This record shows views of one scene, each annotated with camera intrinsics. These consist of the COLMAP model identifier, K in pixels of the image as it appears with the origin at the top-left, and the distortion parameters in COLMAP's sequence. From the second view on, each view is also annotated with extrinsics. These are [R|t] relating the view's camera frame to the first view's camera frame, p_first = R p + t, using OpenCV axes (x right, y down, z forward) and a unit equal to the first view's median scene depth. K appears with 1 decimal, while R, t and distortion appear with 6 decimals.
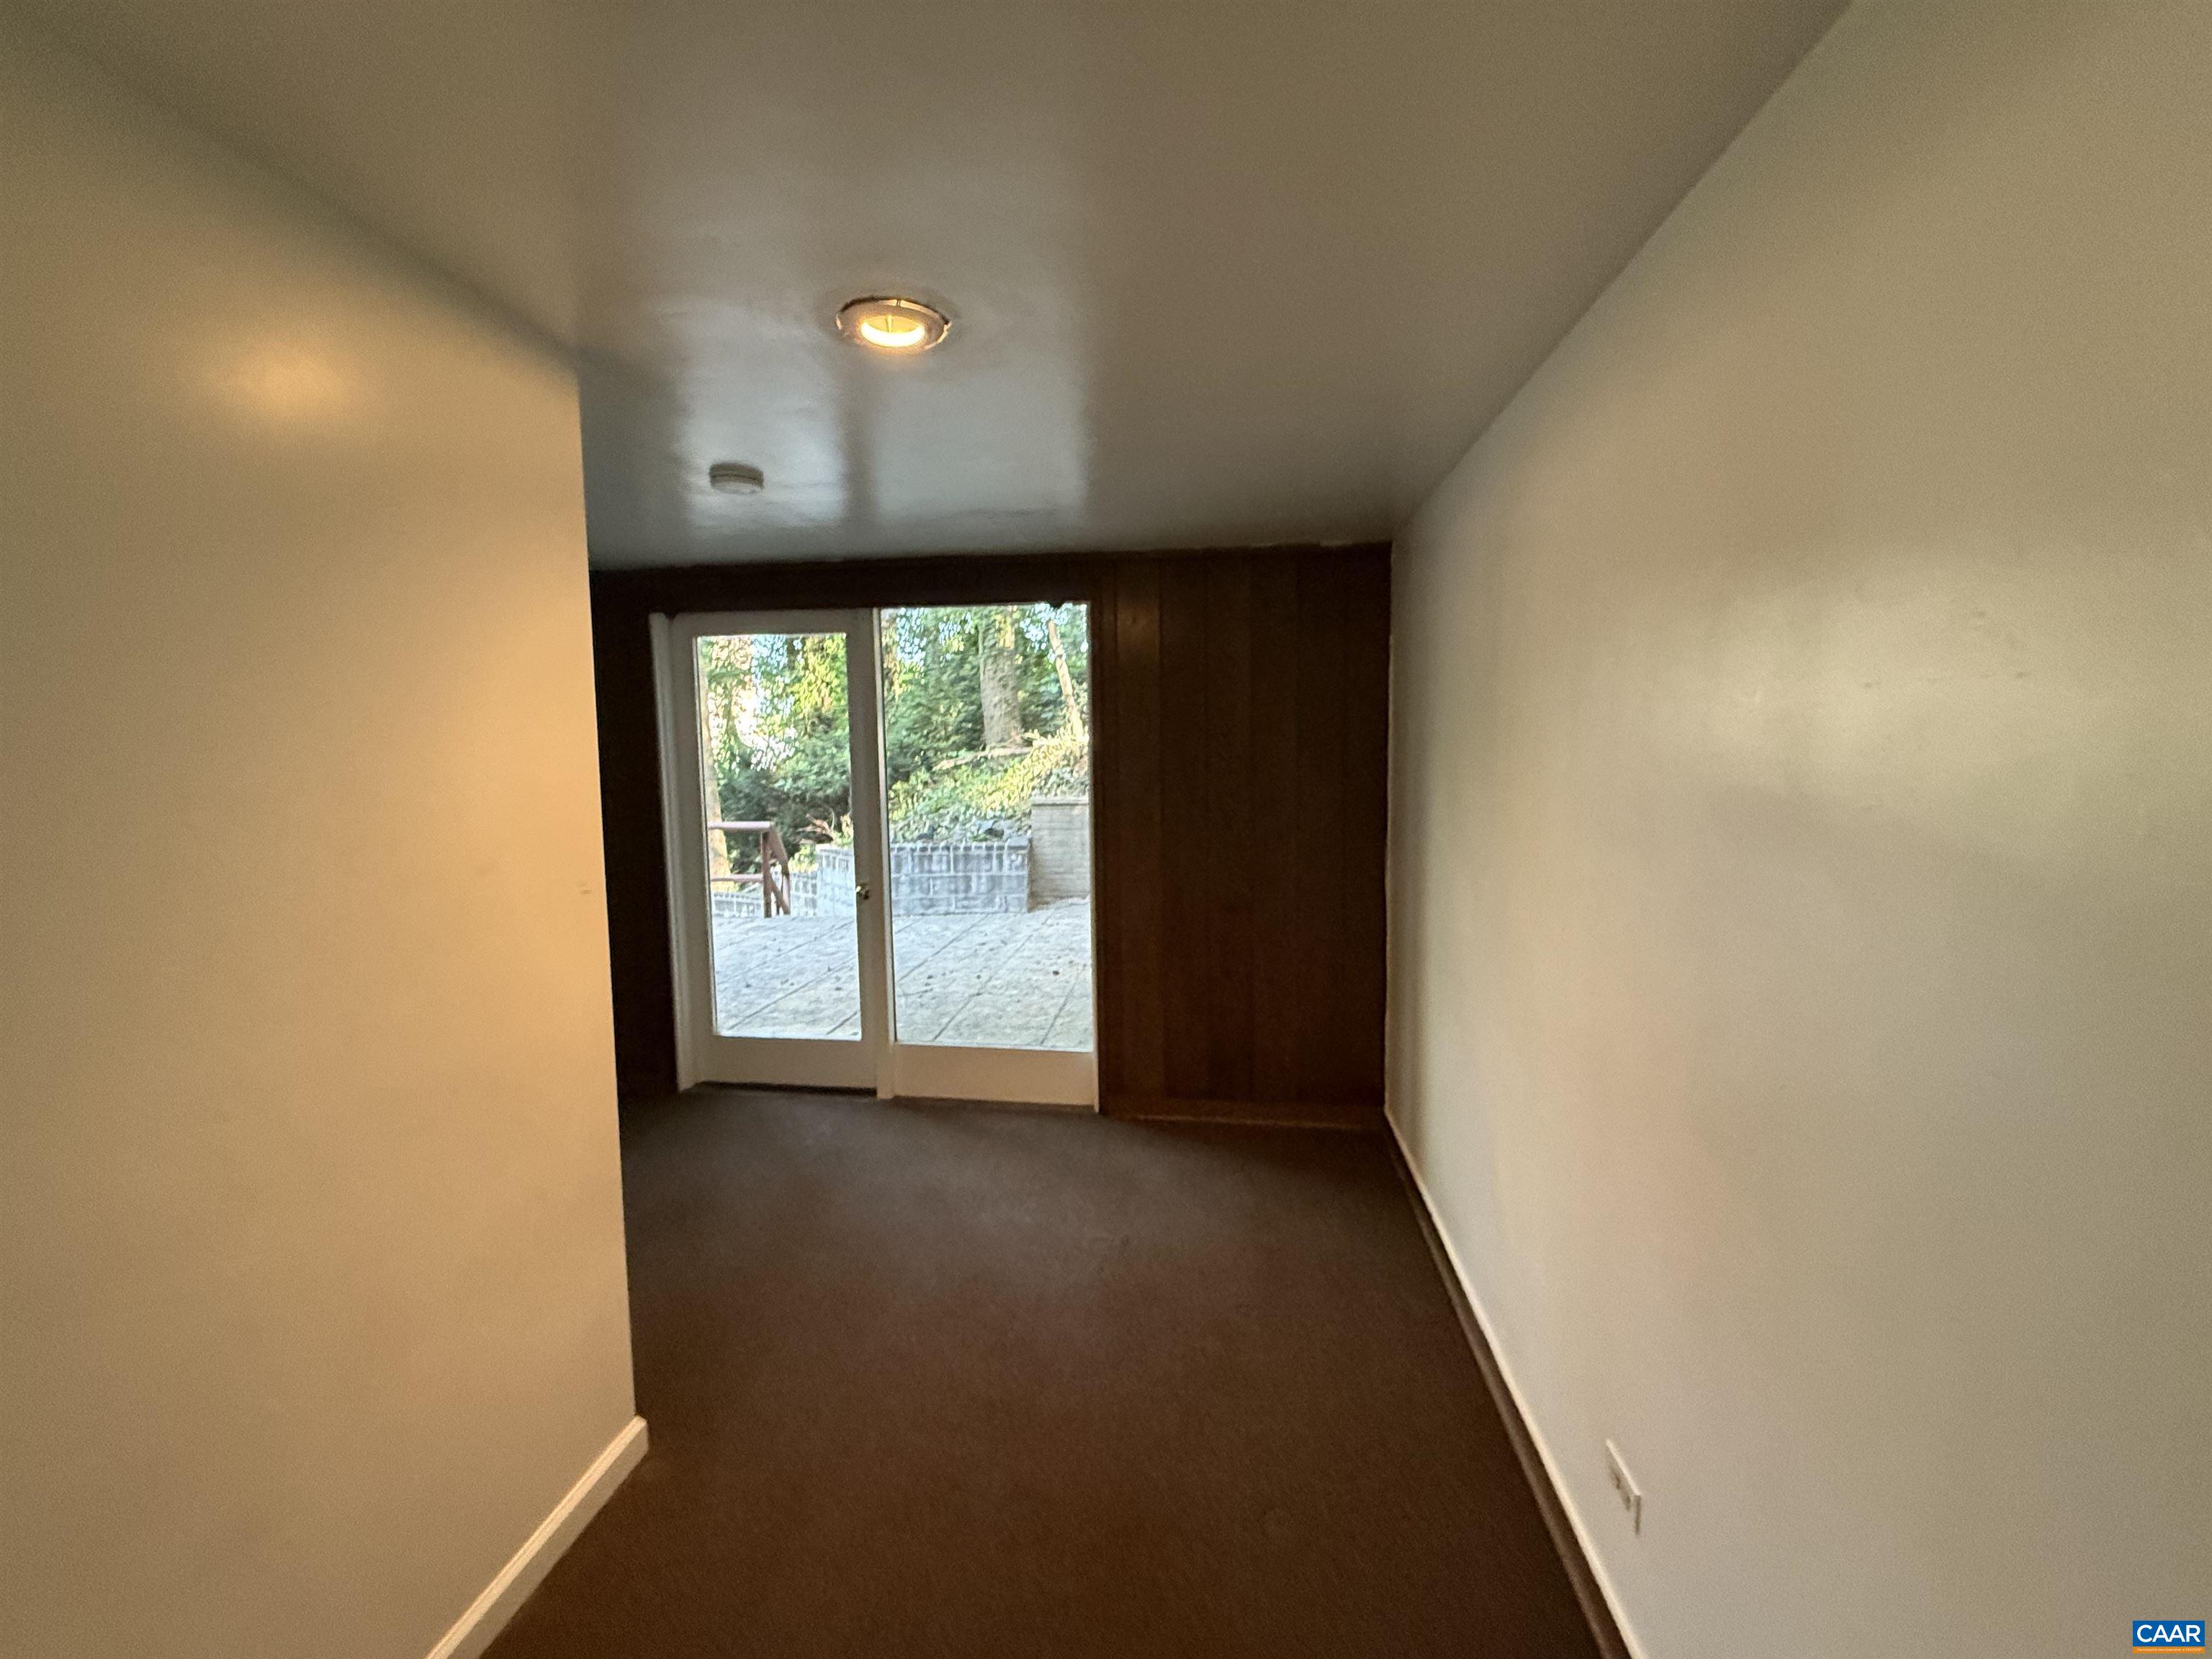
lens RADIAL K [[882.2, 0, 1096.6], [0, 882.2, 827.3], [0, 0, 1]] dist [0.000060, -0.000090]
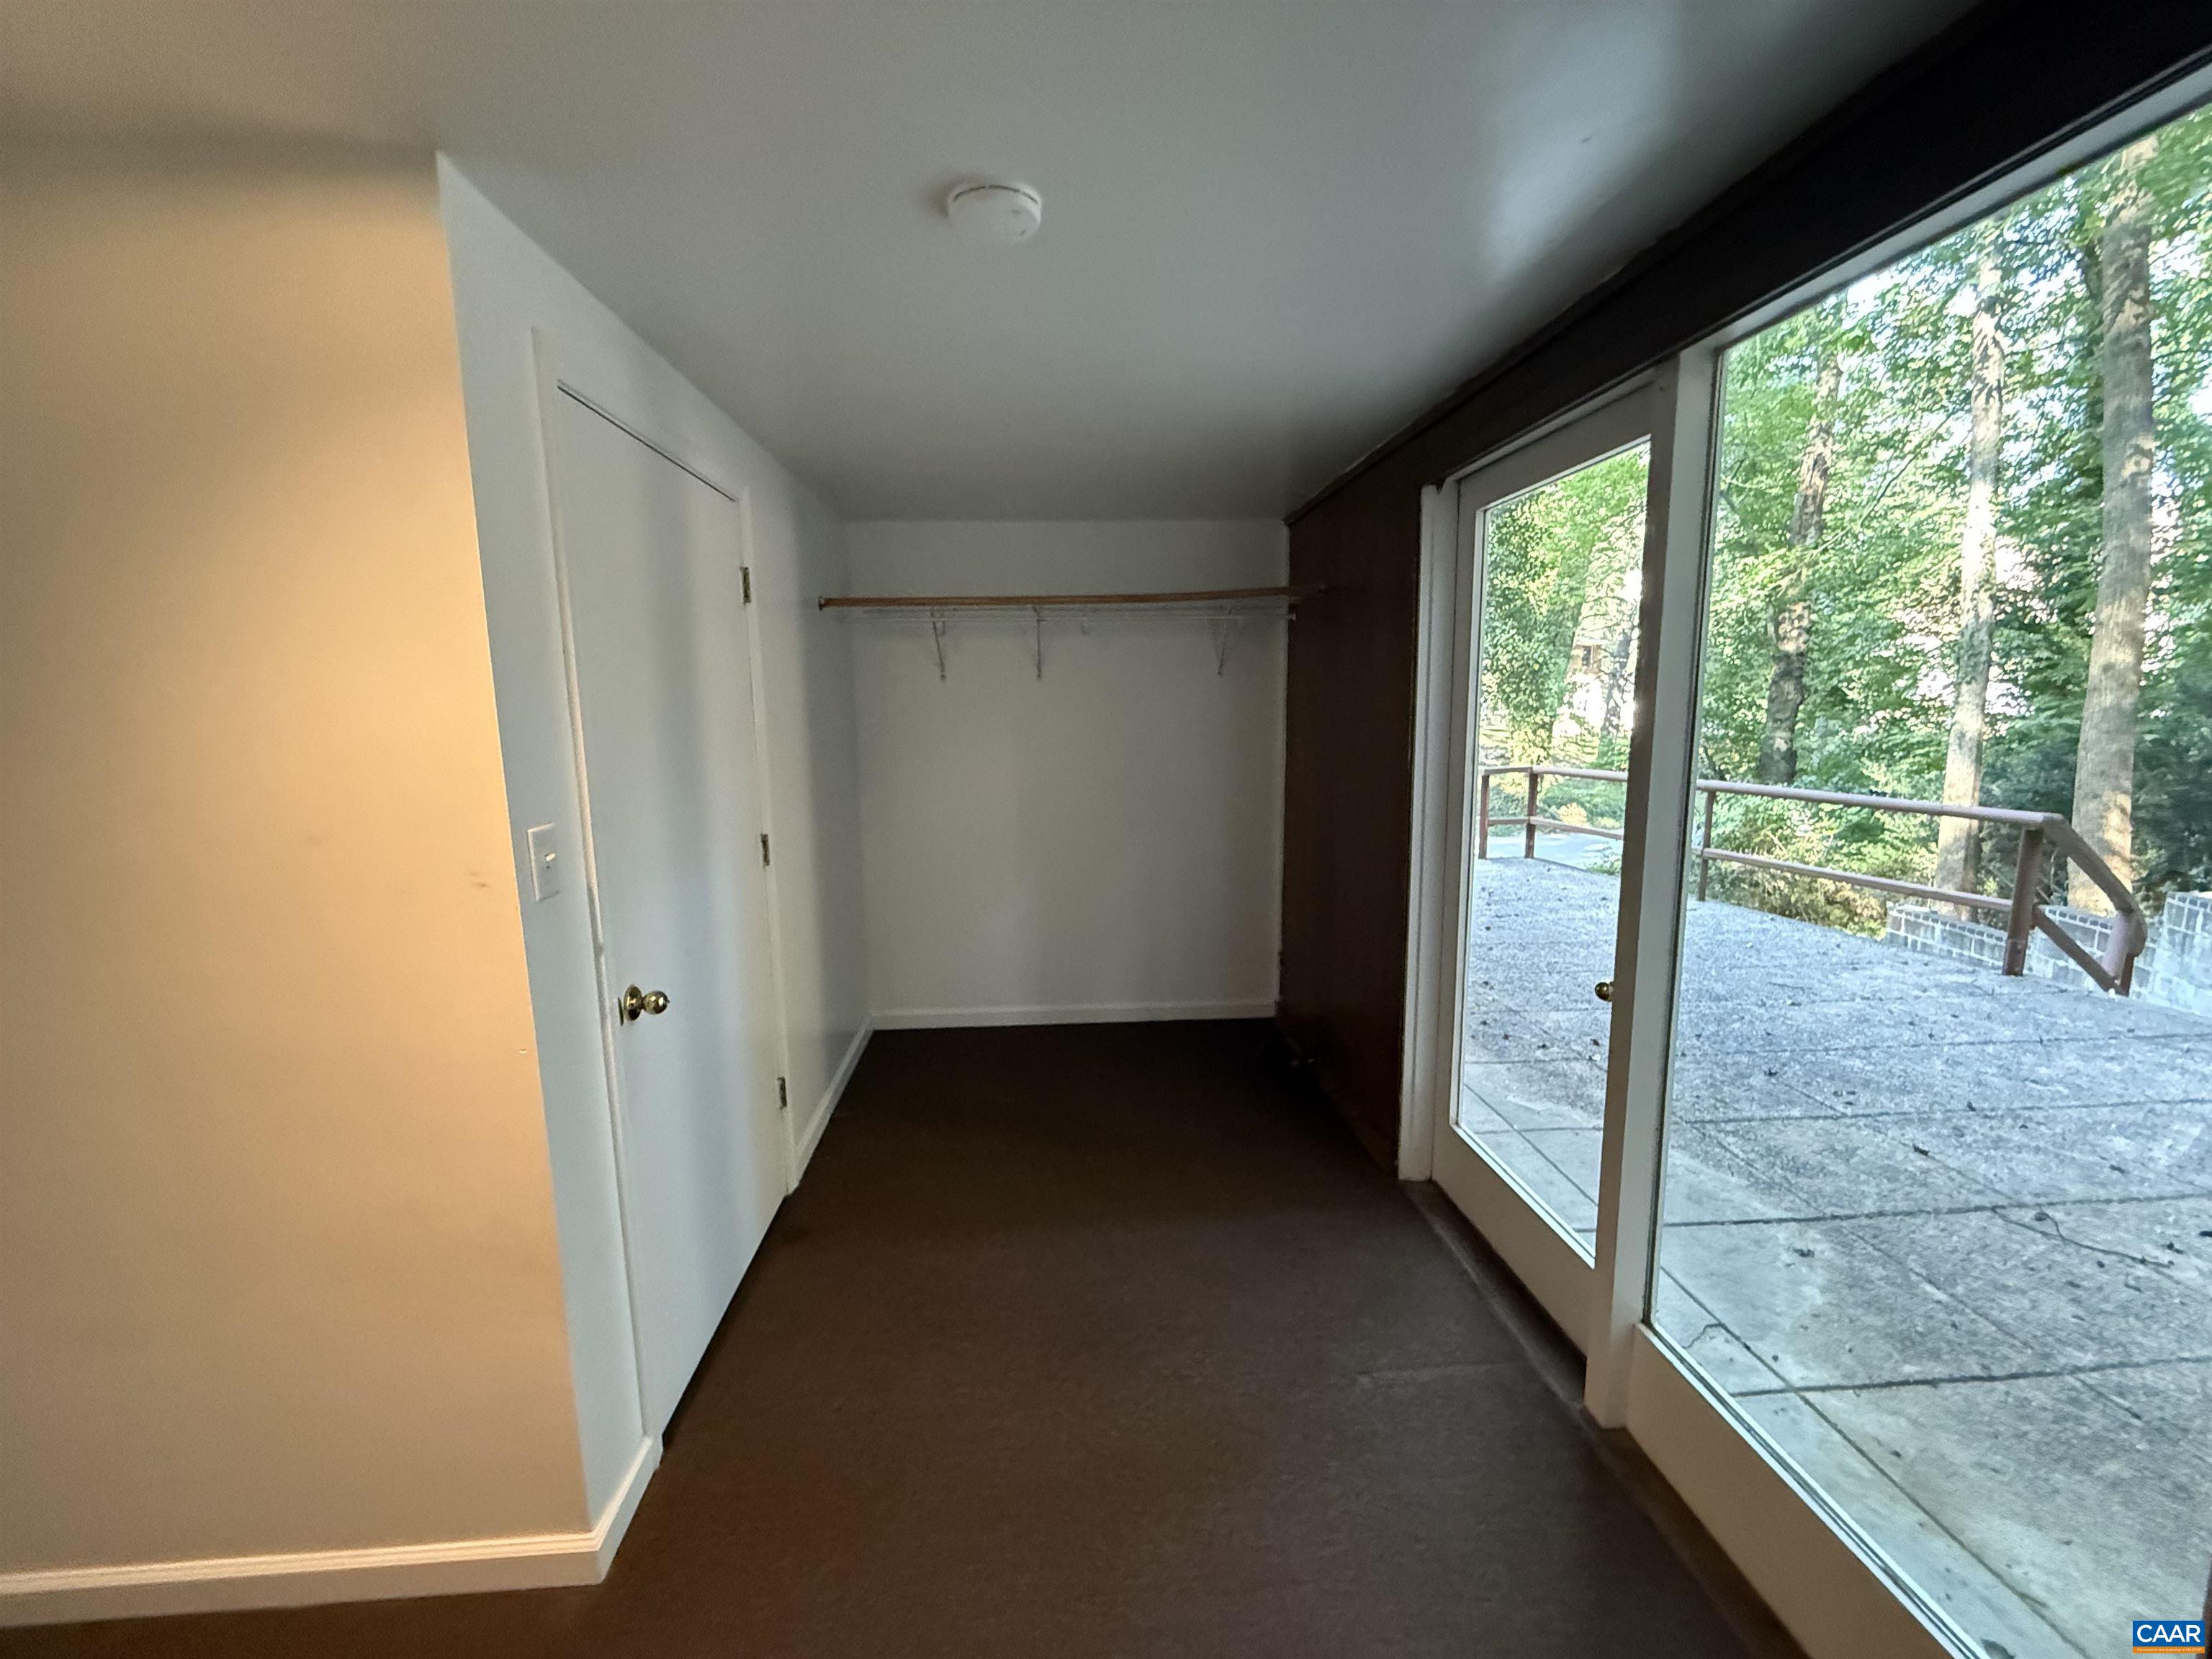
lens RADIAL K [[882.2, 0, 1096.6], [0, 882.2, 827.3], [0, 0, 1]] dist [0.000060, -0.000090]
pose [[0.209322, 0.143895, -0.967201, 0.085949], [-0.076718, 0.988481, 0.130458, -0.038196], [0.974833, 0.046894, 0.217950, 0.434198]]
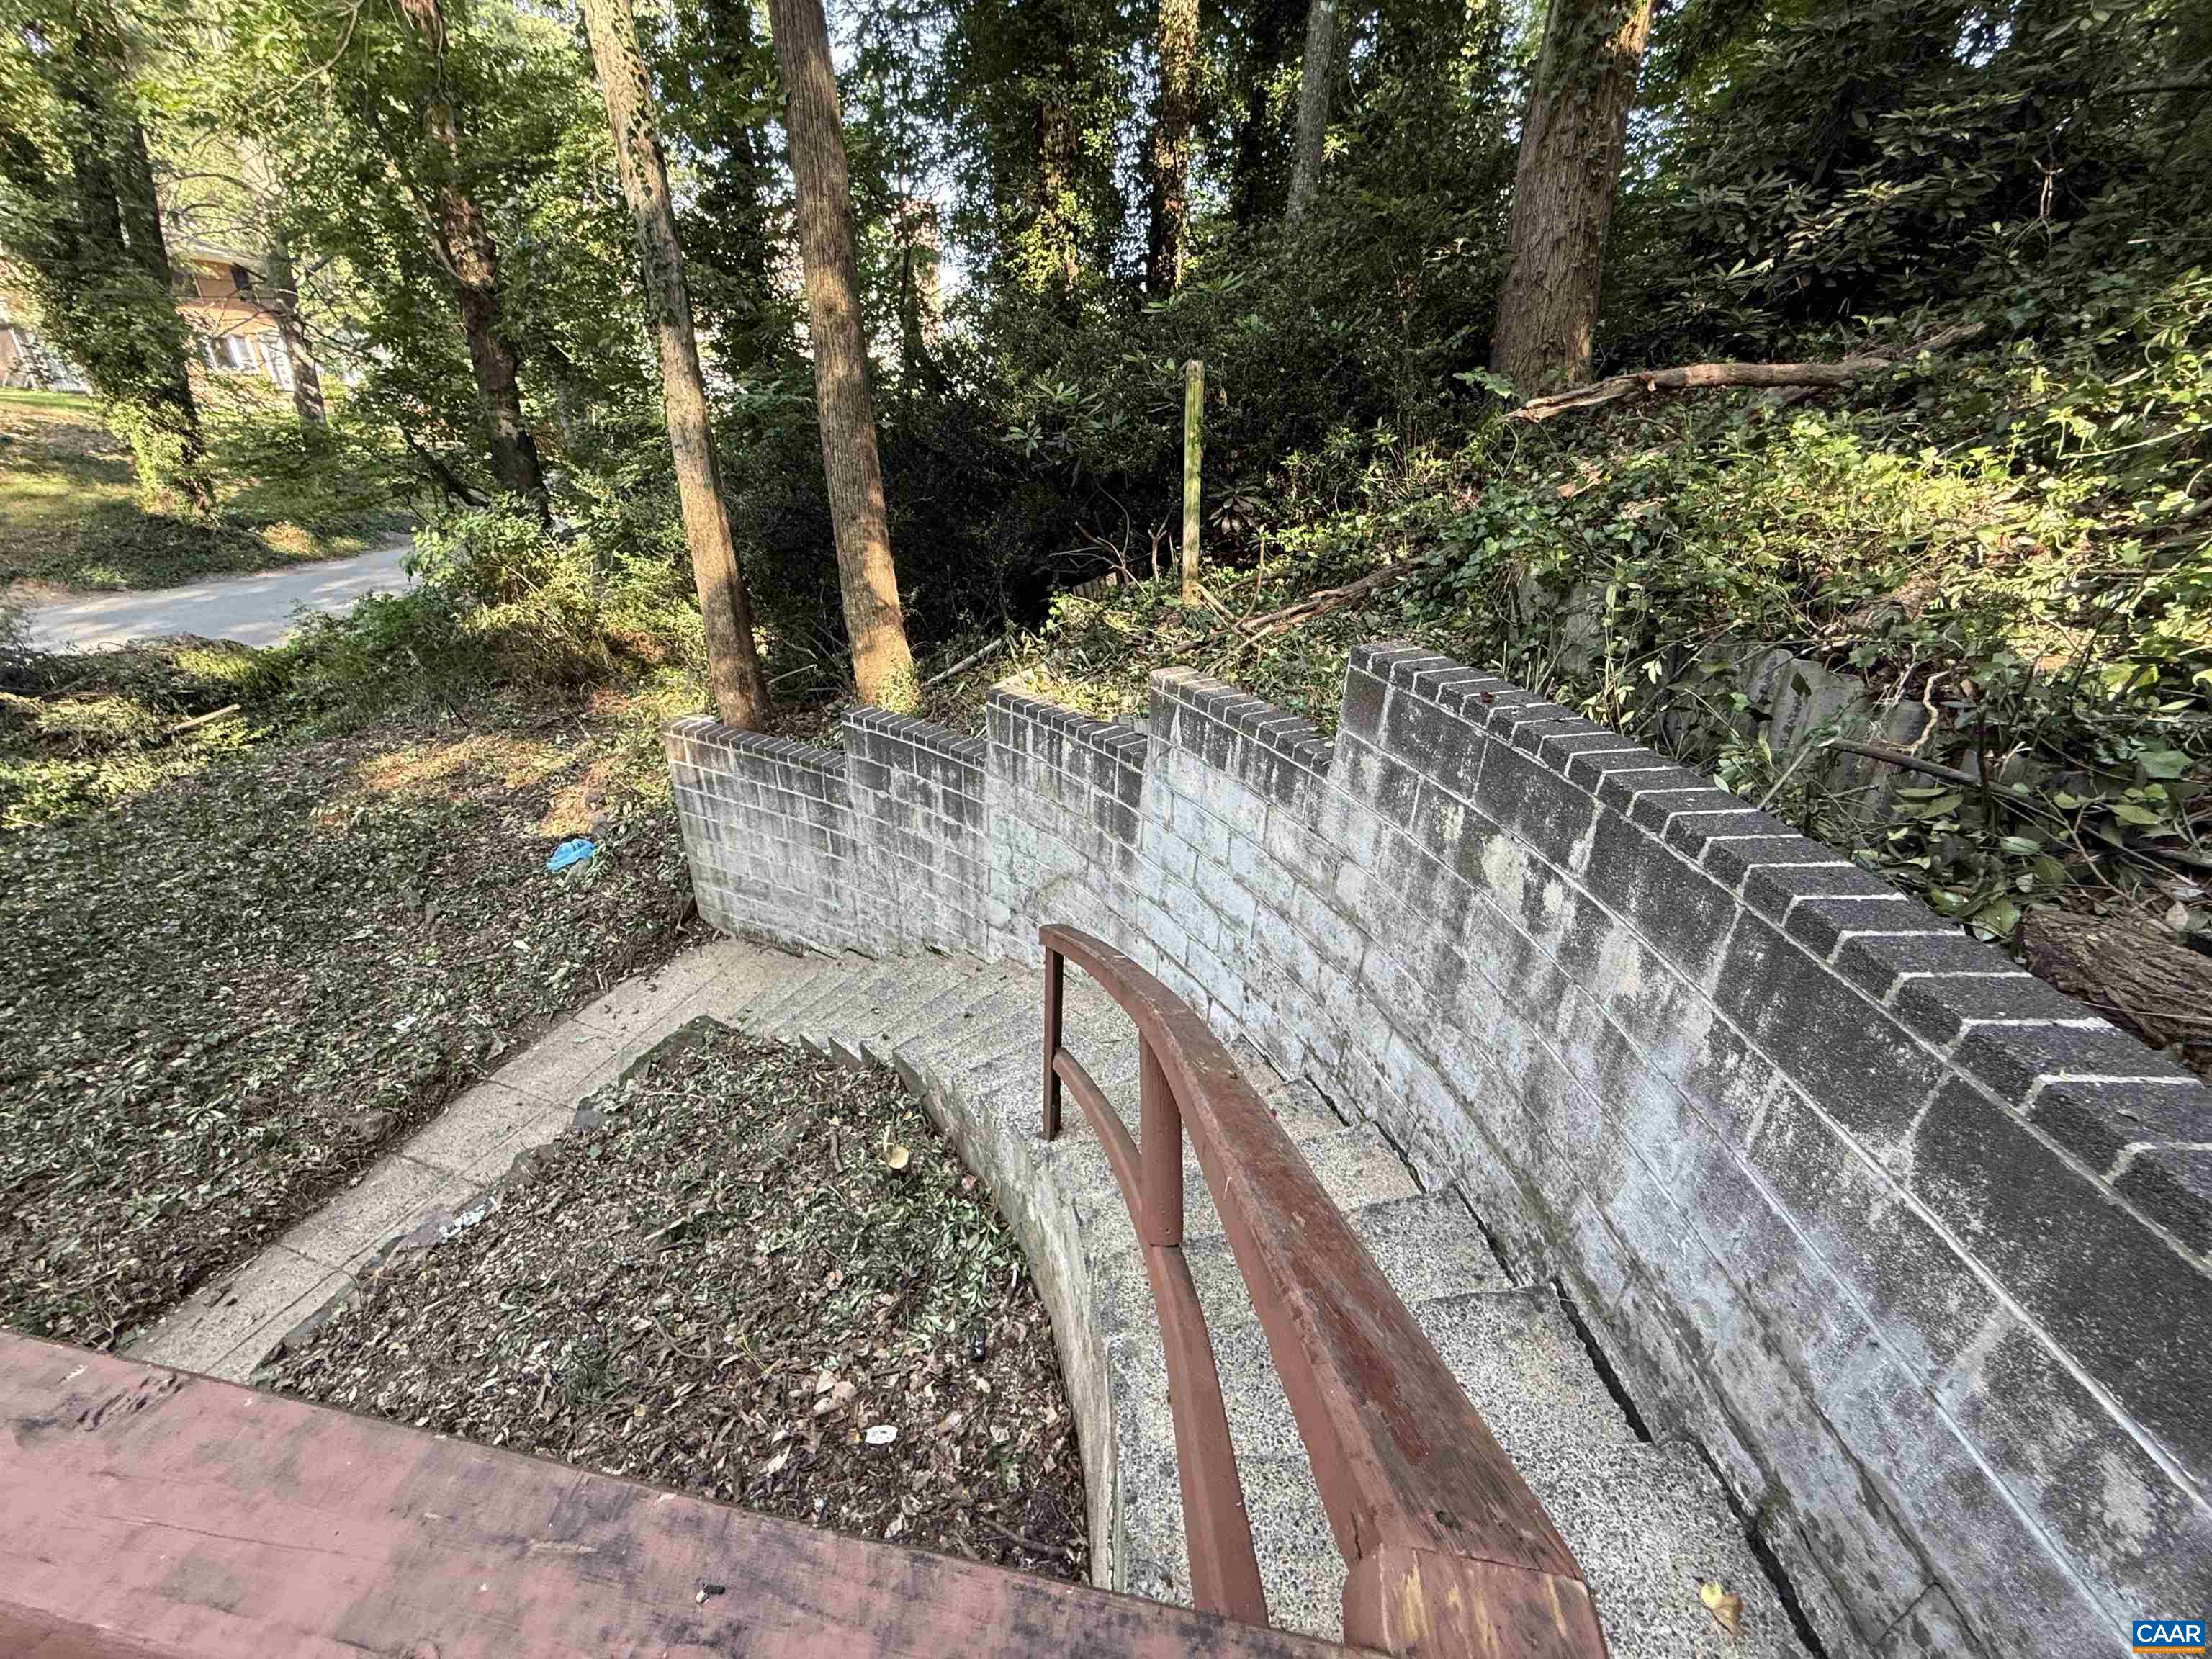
lens RADIAL K [[882.2, 0, 1096.6], [0, 882.2, 827.3], [0, 0, 1]] dist [0.000060, -0.000090]
pose [[0.979262, 0.128914, -0.156292, -0.646339], [-0.064187, 0.929110, 0.364191, -0.093285], [0.192162, -0.346606, 0.918116, 1.574120]]
